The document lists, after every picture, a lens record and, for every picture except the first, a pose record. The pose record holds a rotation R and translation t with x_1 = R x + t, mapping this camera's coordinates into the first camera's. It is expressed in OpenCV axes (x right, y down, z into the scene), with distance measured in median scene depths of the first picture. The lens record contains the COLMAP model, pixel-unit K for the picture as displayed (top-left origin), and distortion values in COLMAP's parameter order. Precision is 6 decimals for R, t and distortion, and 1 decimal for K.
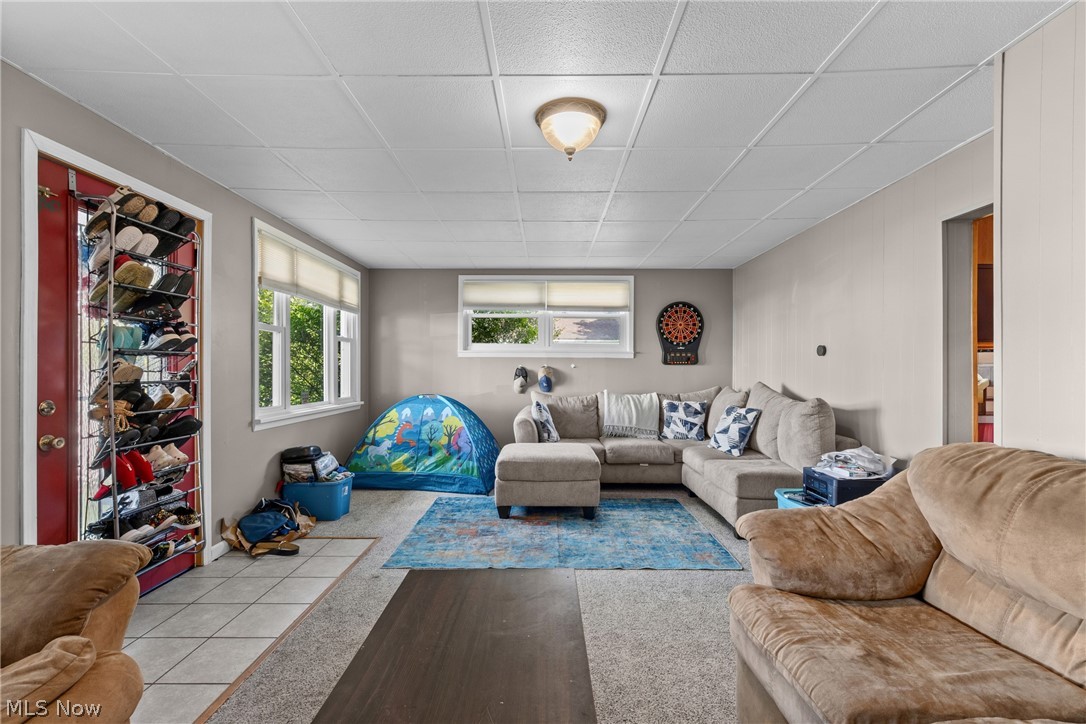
lens RADIAL K [[490.8, 0, 548.0], [0, 490.8, 365.8], [0, 0, 1]] dist [0.010417, -0.002489]
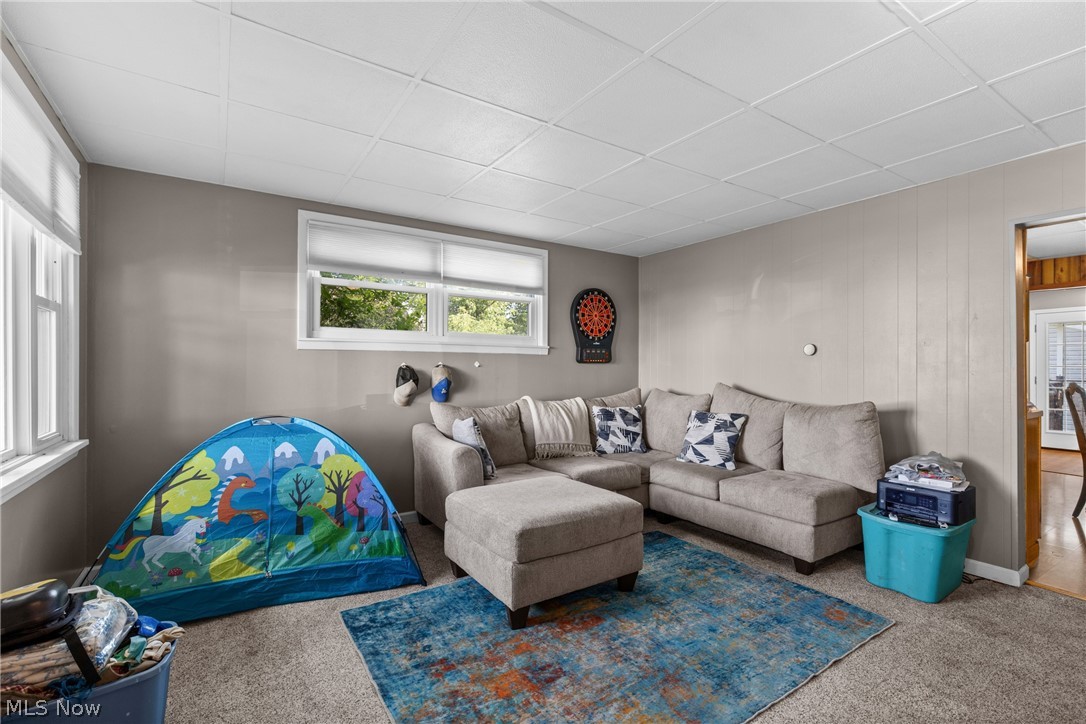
lens RADIAL K [[490.8, 0, 545.0], [0, 490.8, 361.4], [0, 0, 1]] dist [0.010417, -0.002489]
pose [[0.820218, 0.005363, 0.572026, -0.319570], [-0.004816, 0.999985, -0.002470, -0.003069], [-0.572031, -0.000729, 0.820232, 0.402272]]
